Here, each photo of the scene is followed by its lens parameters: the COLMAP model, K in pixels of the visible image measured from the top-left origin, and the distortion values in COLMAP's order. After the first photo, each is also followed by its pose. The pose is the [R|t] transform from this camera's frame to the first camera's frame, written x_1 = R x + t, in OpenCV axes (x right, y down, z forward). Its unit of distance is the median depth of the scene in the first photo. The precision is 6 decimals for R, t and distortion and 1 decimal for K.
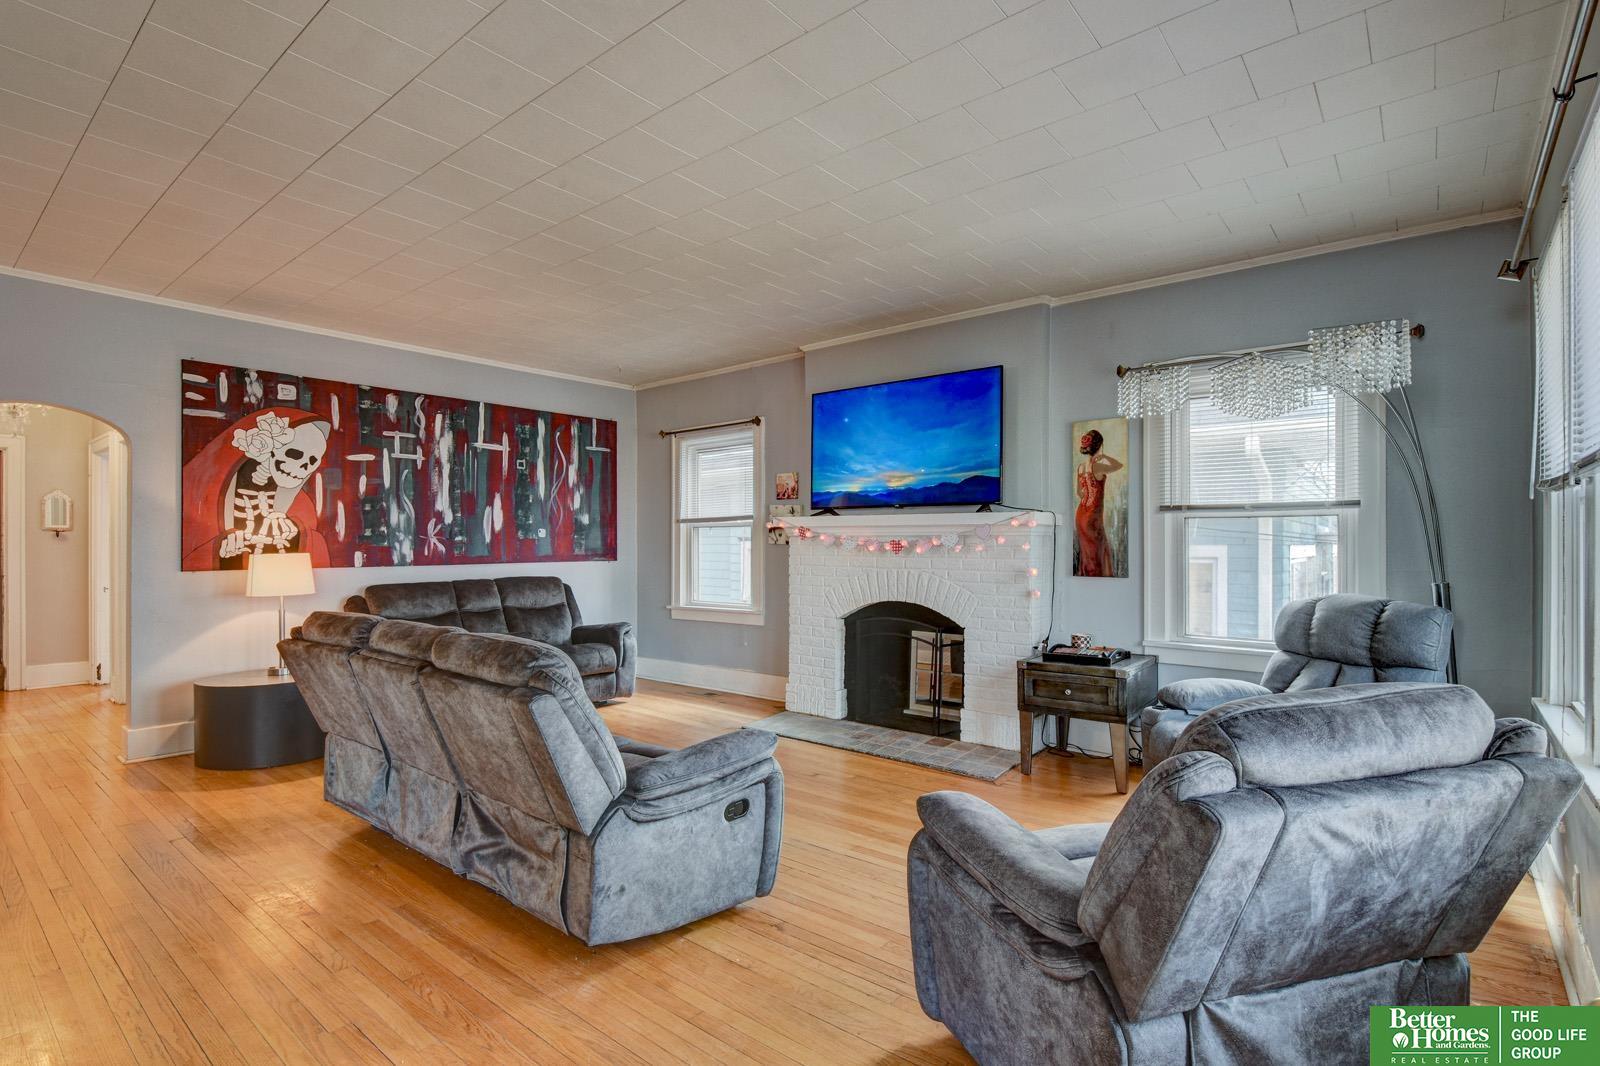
lens RADIAL K [[771.4, 0, 801.4], [0, 771.4, 542.3], [0, 0, 1]] dist [-0.005632, -0.001029]
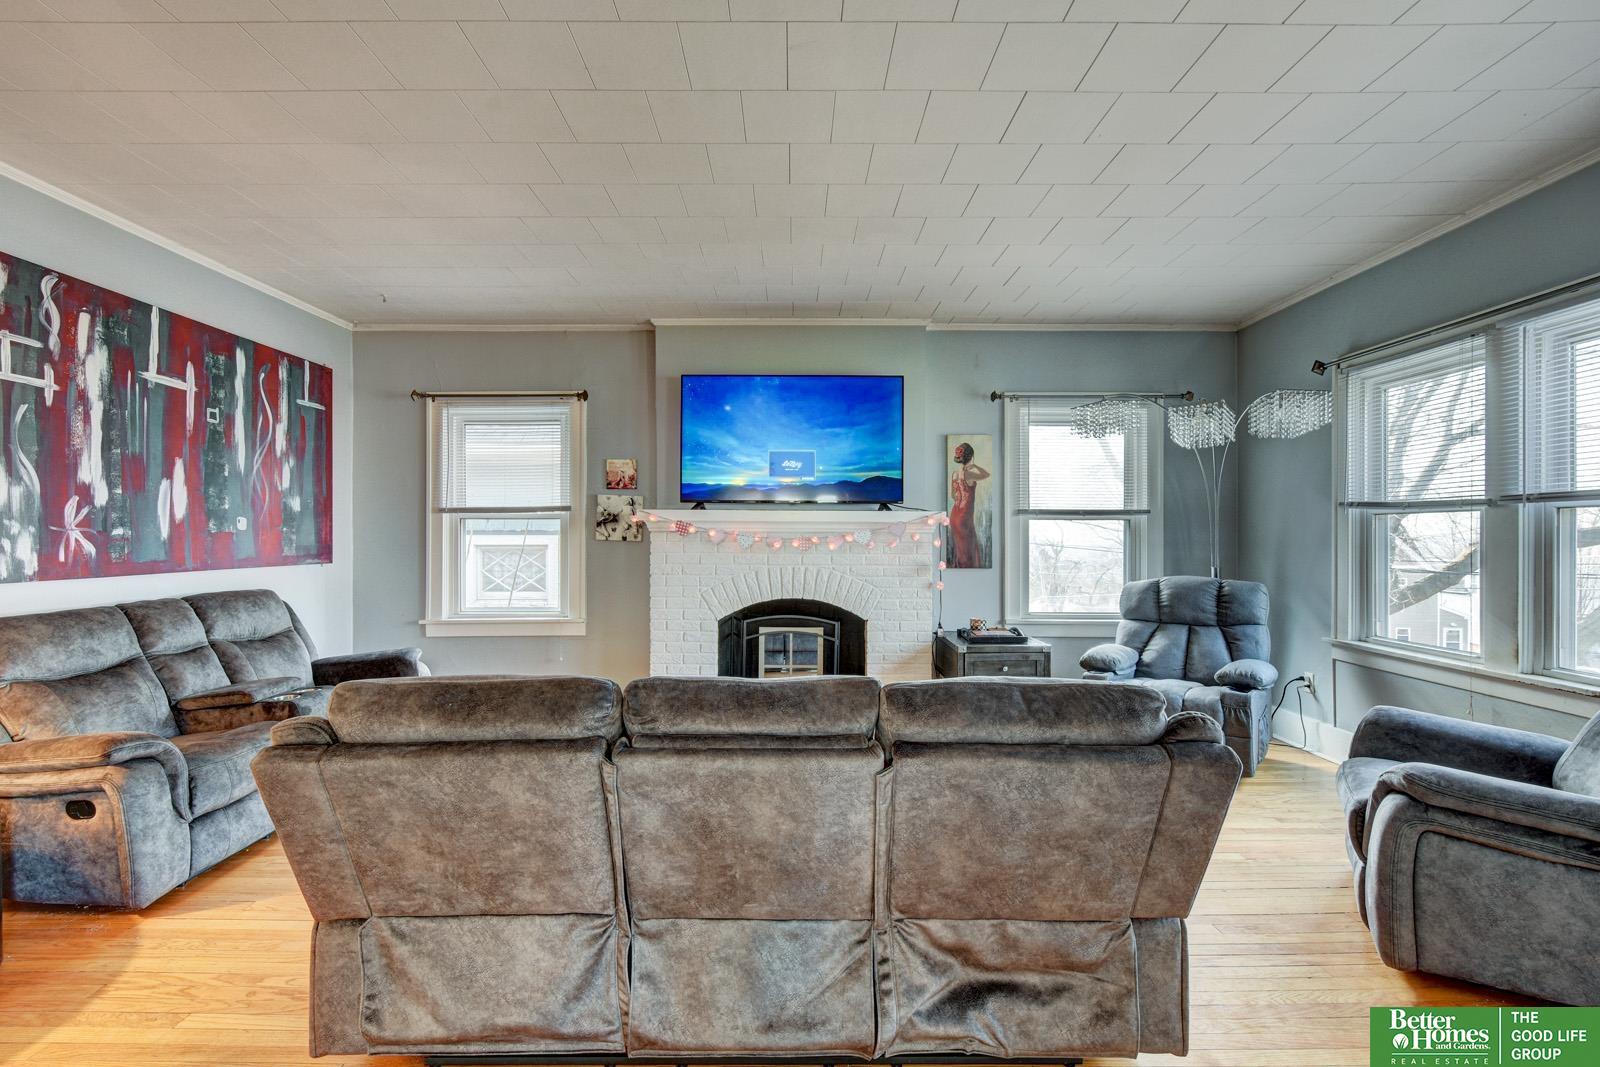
lens RADIAL K [[707.6, 0, 793.6], [0, 707.6, 536.3], [0, 0, 1]] dist [-0.000568, -0.001728]
pose [[0.773006, 0.001992, 0.634395, -0.405657], [-0.002758, 0.999996, 0.000221, -0.002980], [-0.634392, -0.001920, 0.773009, 0.269982]]
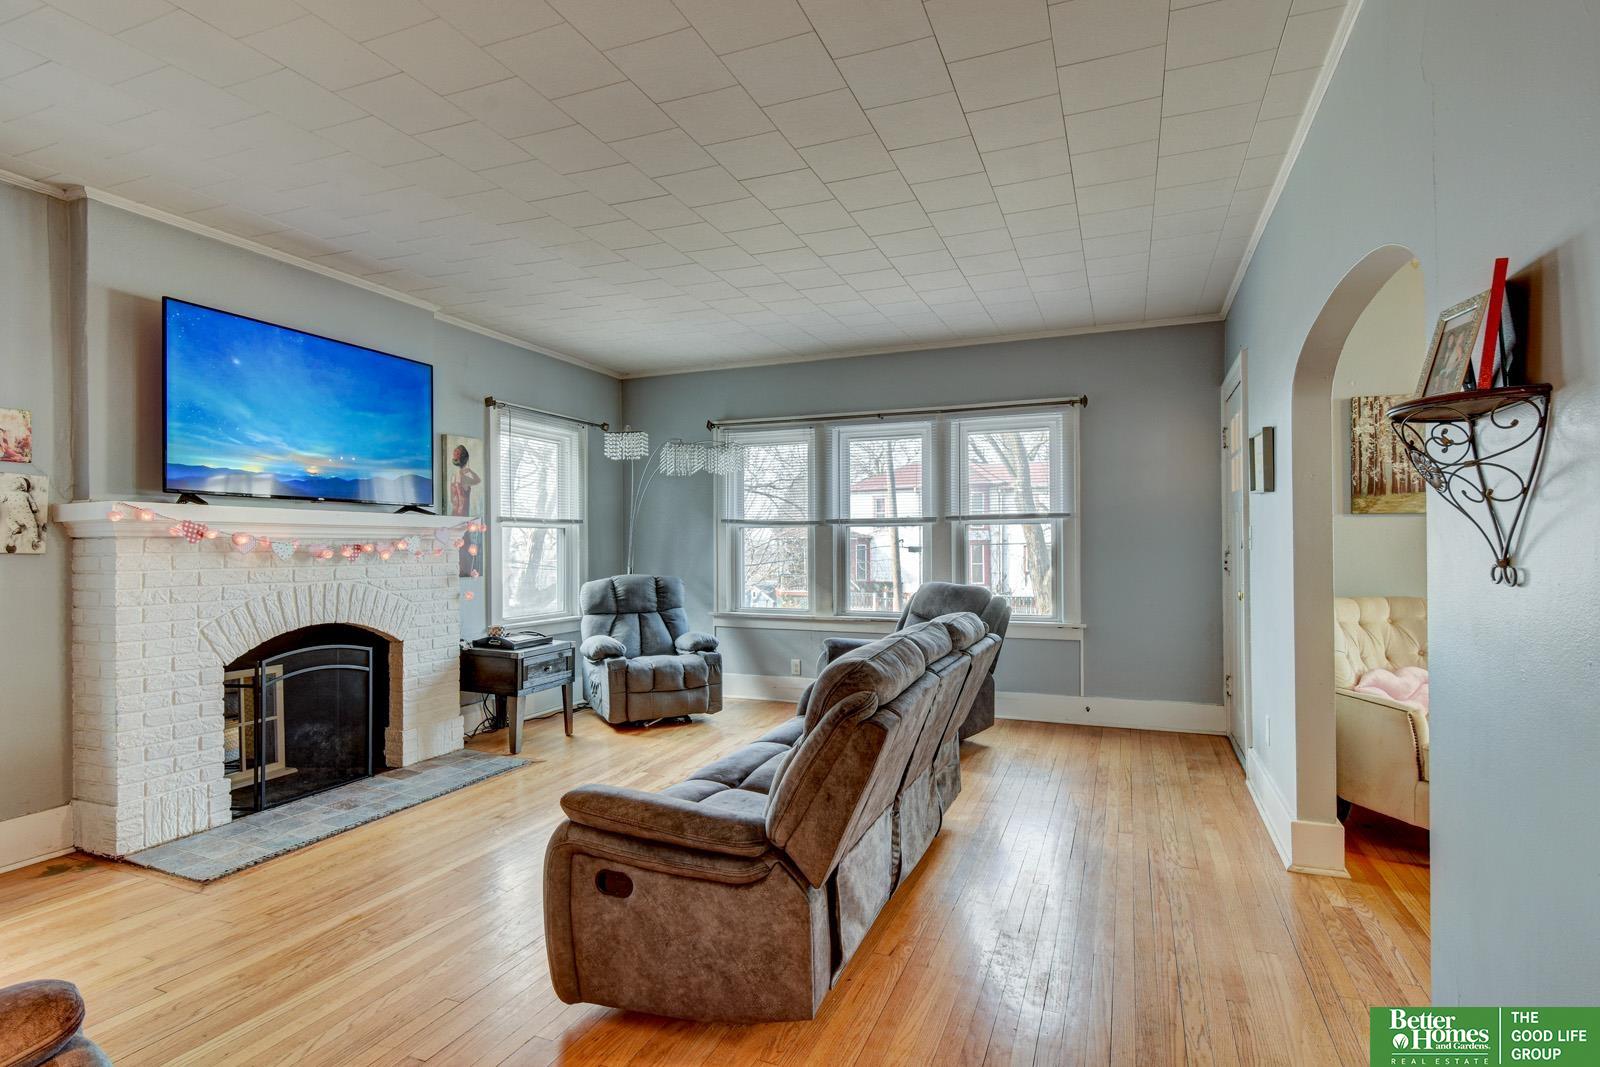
lens RADIAL K [[799.1, 0, 795.5], [0, 799.1, 538.2], [0, 0, 1]] dist [-0.017128, -0.000989]
pose [[-0.295660, 0.006921, 0.955268, -0.693709], [0.001810, 0.999976, -0.006685, -0.002287], [-0.955292, -0.000247, -0.295665, 0.708726]]
